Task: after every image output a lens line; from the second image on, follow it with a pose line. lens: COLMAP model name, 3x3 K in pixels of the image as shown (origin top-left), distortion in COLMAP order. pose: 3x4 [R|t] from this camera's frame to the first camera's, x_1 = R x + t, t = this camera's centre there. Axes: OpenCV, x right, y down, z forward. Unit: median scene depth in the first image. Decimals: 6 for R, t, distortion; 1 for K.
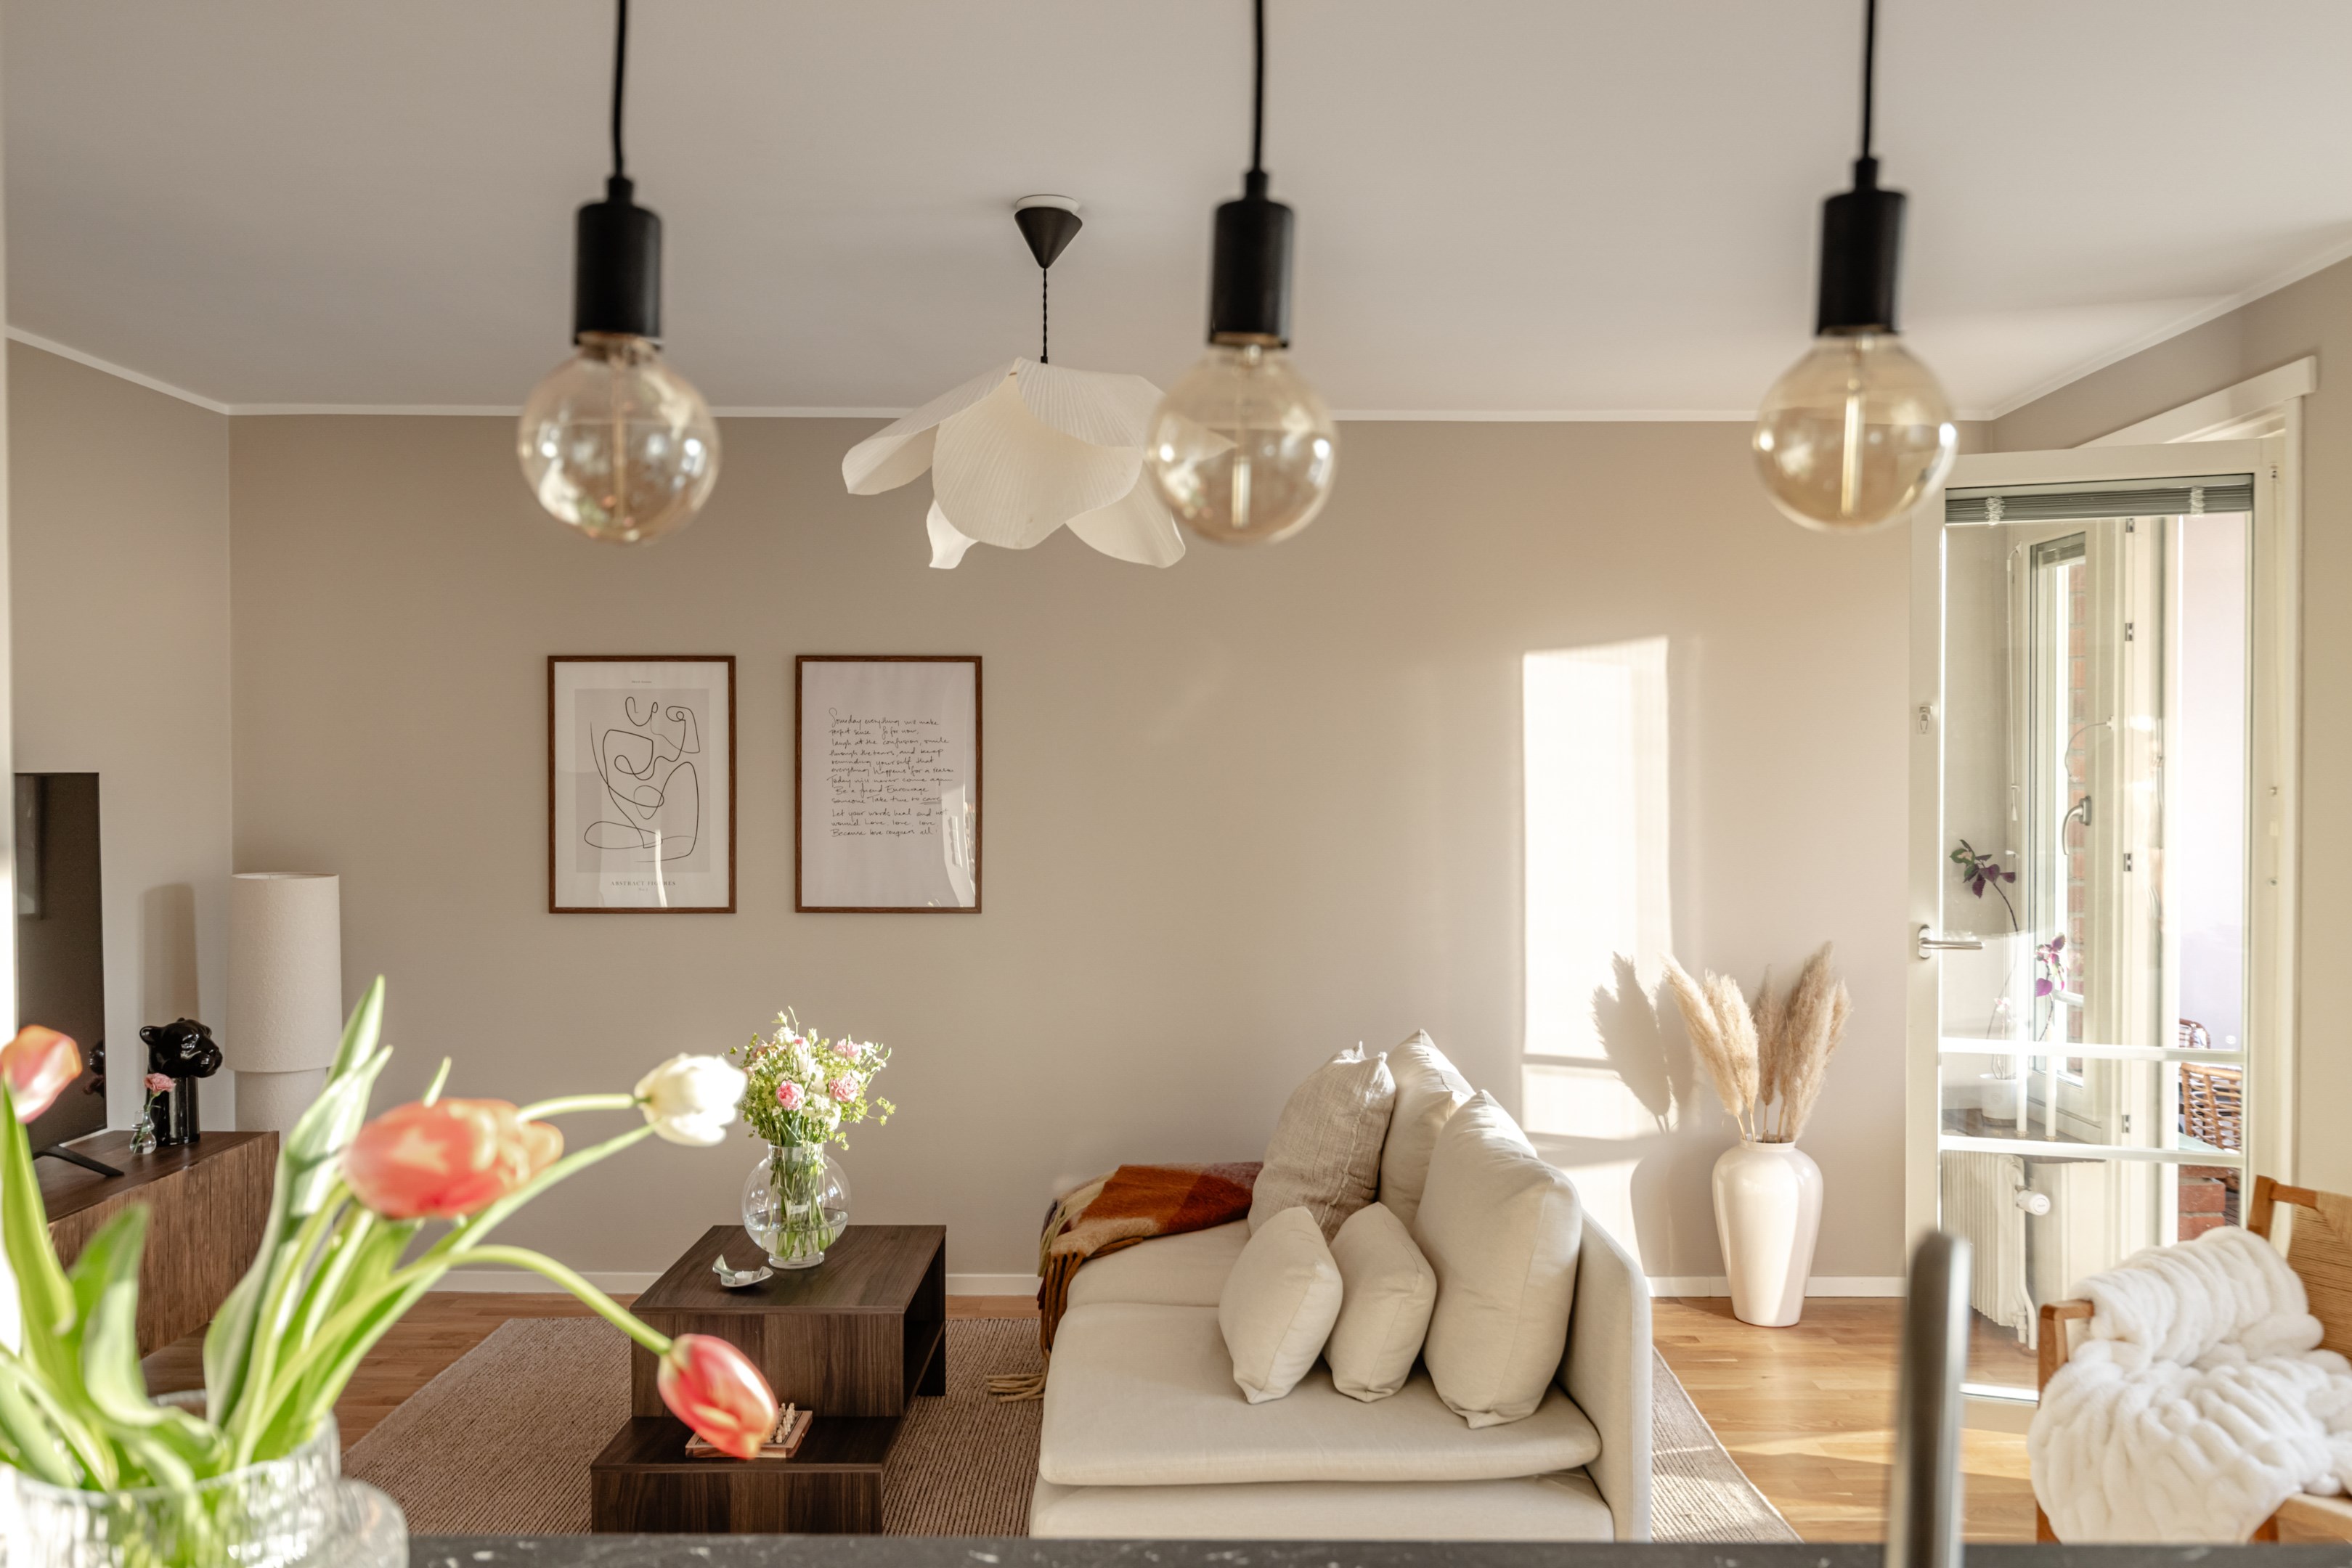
lens RADIAL K [[1802.0, 0, 1194.9], [0, 1802.0, 829.6], [0, 0, 1]] dist [0.002808, 0.004128]
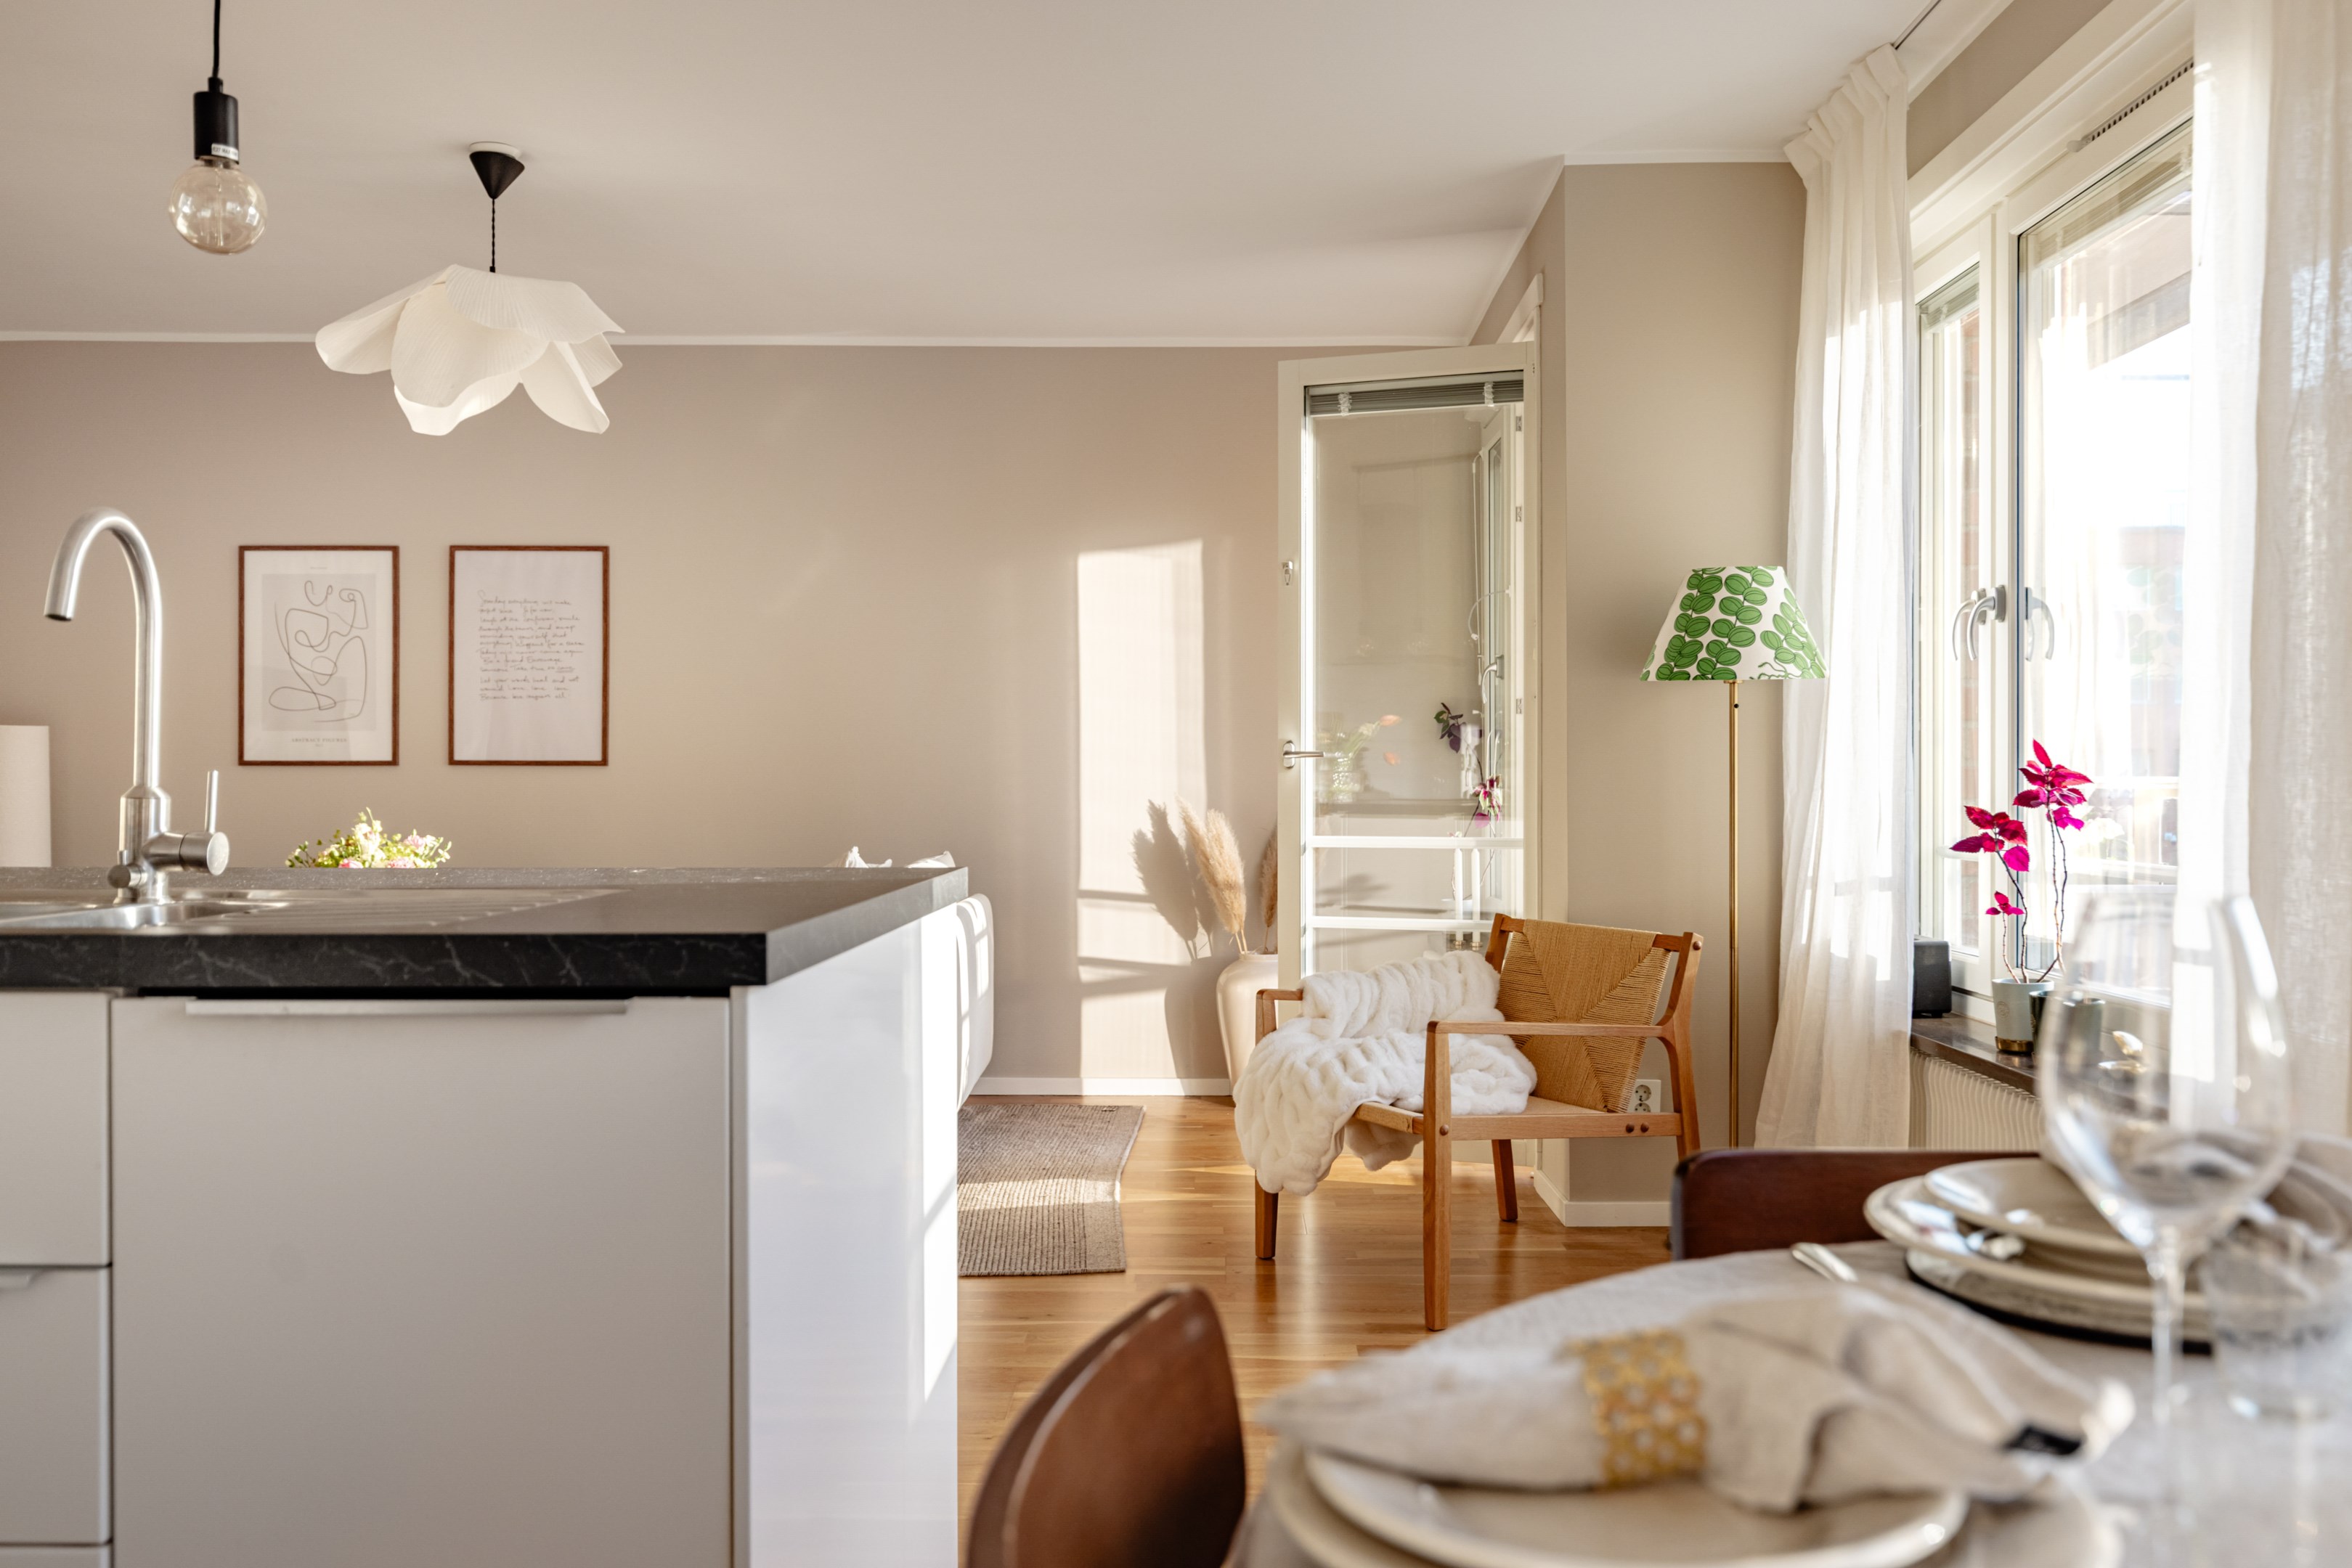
lens RADIAL K [[1869.5, 0, 1197.2], [0, 1869.5, 801.3], [0, 0, 1]] dist [0.006582, -0.002509]
pose [[0.999971, 0.001464, -0.007483, 0.275153], [-0.001618, 0.999787, -0.020562, 0.094357], [0.007451, 0.020573, 0.999761, -0.212527]]
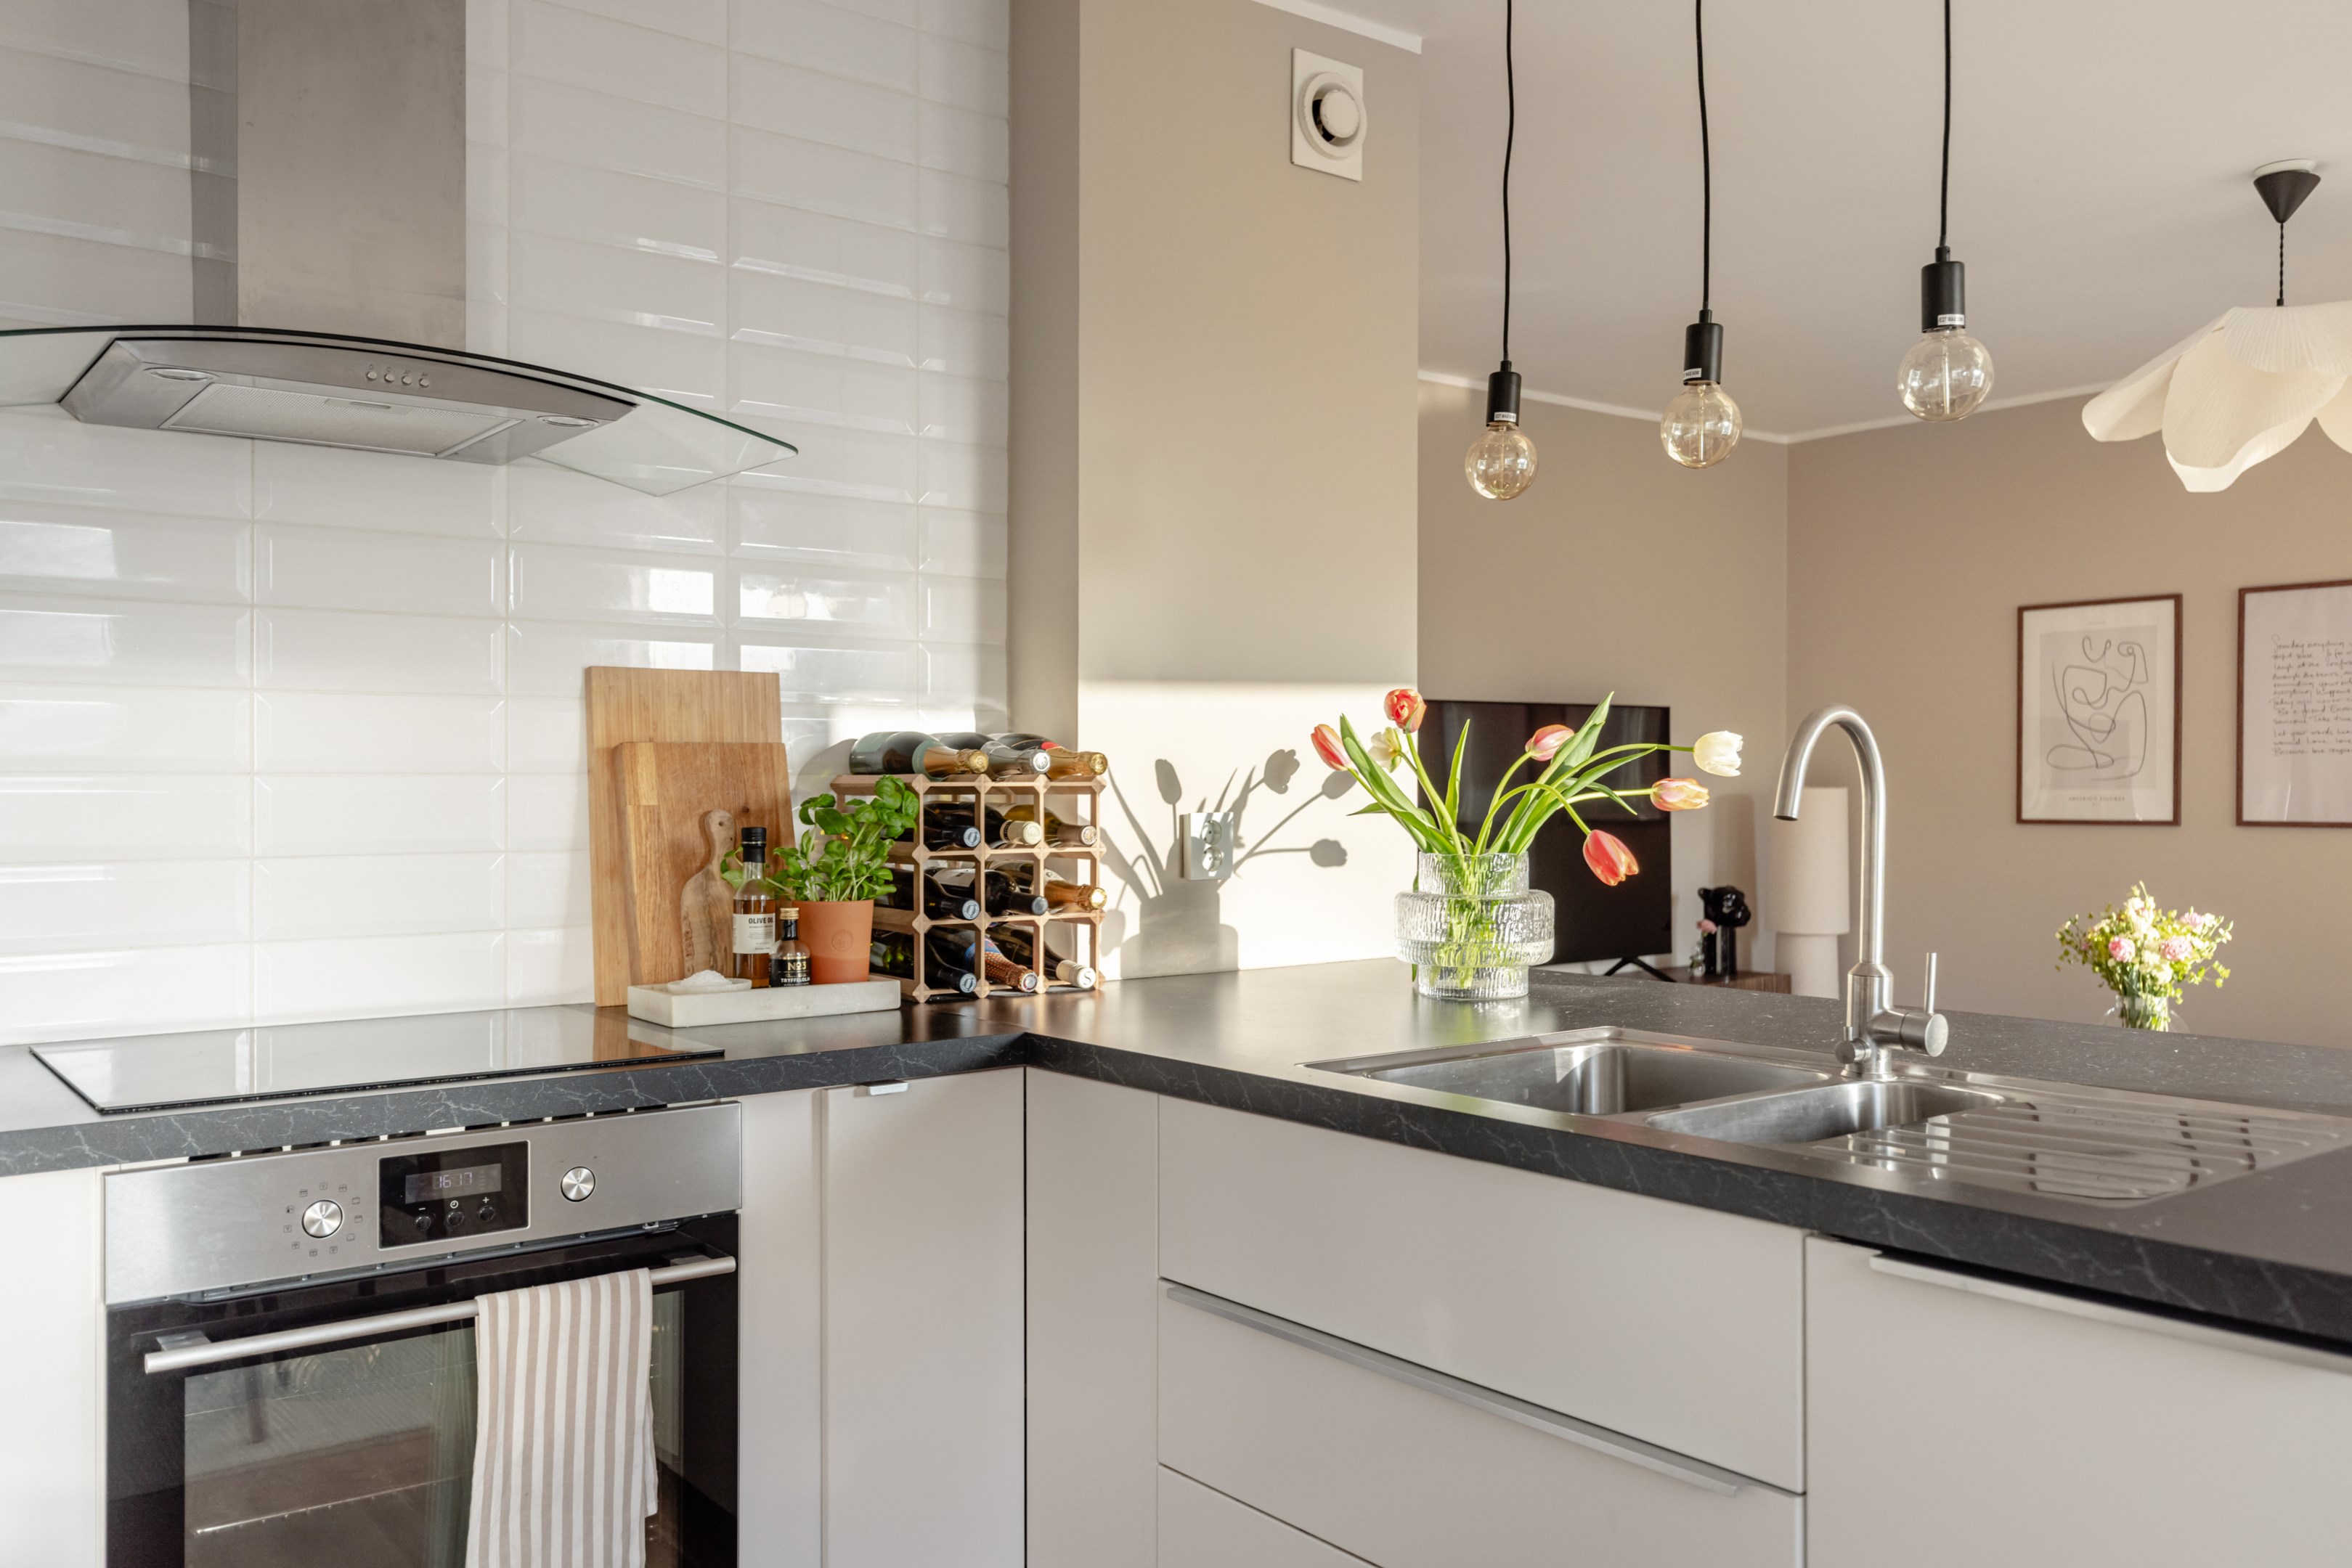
lens RADIAL K [[1869.5, 0, 1196.7], [0, 1869.5, 808.1], [0, 0, 1]] dist [0.006582, -0.002509]
pose [[0.617923, 0.005937, -0.786216, 0.277647], [-0.020913, 0.999742, -0.008887, 0.058543], [0.785961, 0.021934, 0.617888, -0.185119]]
